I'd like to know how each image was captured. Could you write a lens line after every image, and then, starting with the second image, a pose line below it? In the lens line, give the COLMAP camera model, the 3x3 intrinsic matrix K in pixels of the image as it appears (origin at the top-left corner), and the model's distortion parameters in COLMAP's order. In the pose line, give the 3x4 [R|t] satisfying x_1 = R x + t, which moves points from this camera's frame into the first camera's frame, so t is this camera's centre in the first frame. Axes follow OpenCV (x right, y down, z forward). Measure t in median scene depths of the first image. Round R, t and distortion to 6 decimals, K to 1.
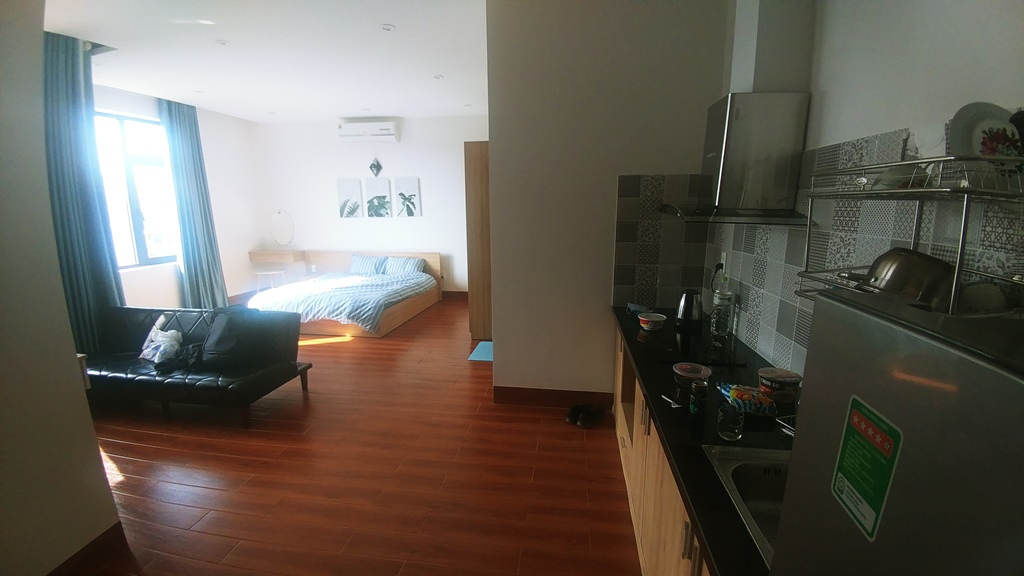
lens RADIAL K [[416.3, 0, 512.8], [0, 416.3, 295.8], [0, 0, 1]] dist [0.010862, -0.034361]
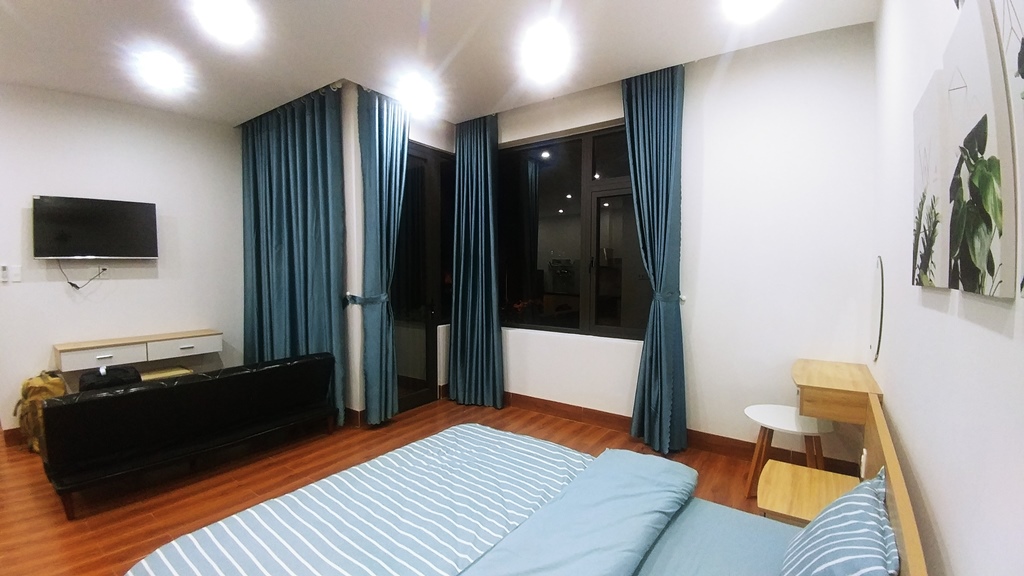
lens RADIAL K [[416.3, 0, 512.8], [0, 416.3, 295.8], [0, 0, 1]] dist [0.010862, -0.034361]
pose [[-0.459814, 0.066762, -0.885502, -0.148691], [-0.169962, 0.972119, 0.161548, -0.188229], [0.871598, 0.224784, -0.435647, 0.951401]]
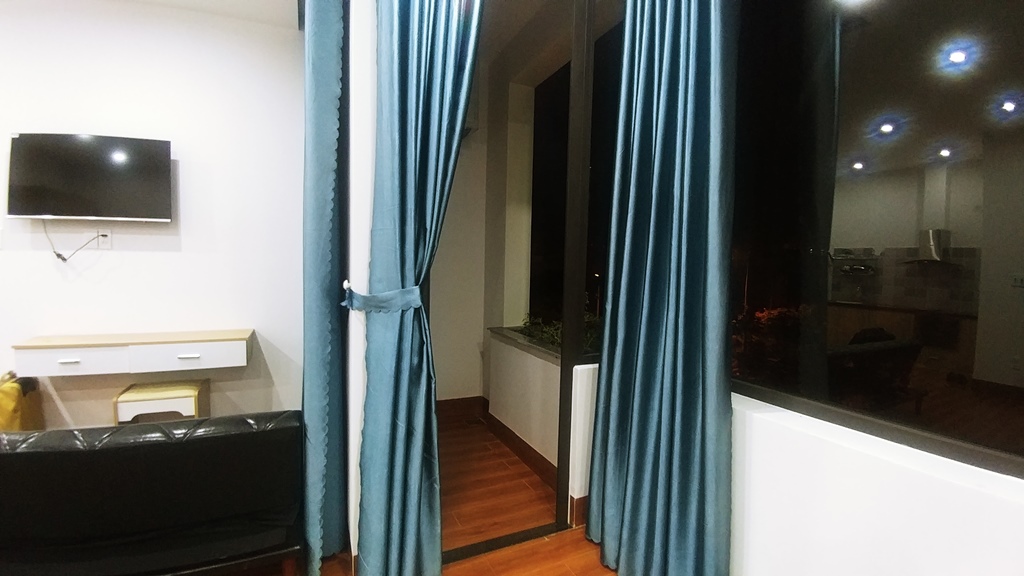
lens RADIAL K [[432.7, 0, 512.0], [0, 432.7, 288.0], [0, 0, 1]] dist [0.016415, -0.039476]
pose [[-0.836400, 0.020829, -0.547723, -0.470548], [-0.121360, 0.967439, 0.222113, -0.132537], [0.534515, 0.252247, -0.806638, 0.782270]]
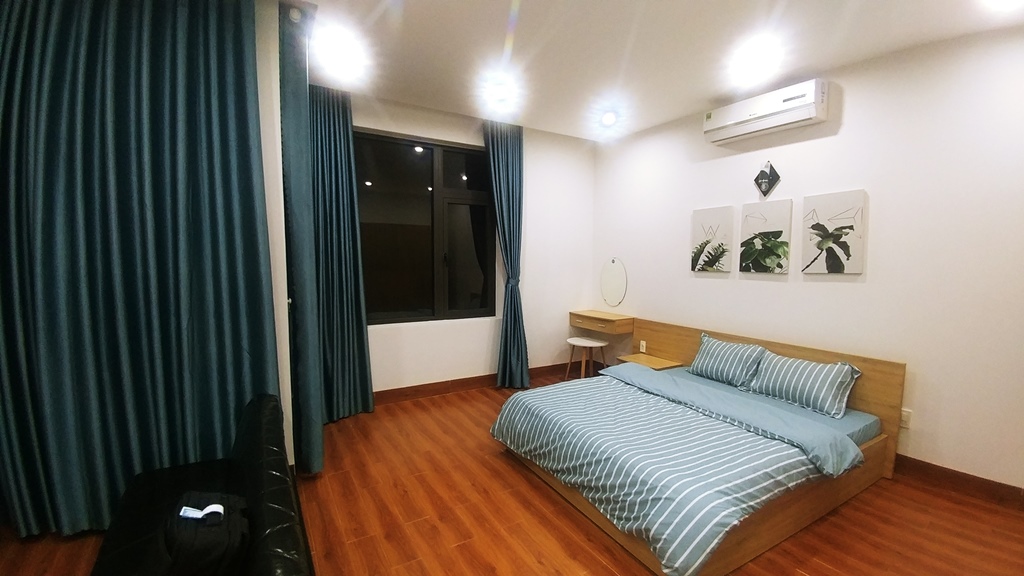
lens RADIAL K [[416.3, 0, 512.8], [0, 416.3, 295.8], [0, 0, 1]] dist [0.010862, -0.034361]
pose [[0.624280, 0.077844, -0.777313, -0.112277], [-0.168913, 0.984935, -0.037022, -0.090965], [0.762721, 0.154410, 0.628024, 0.454785]]
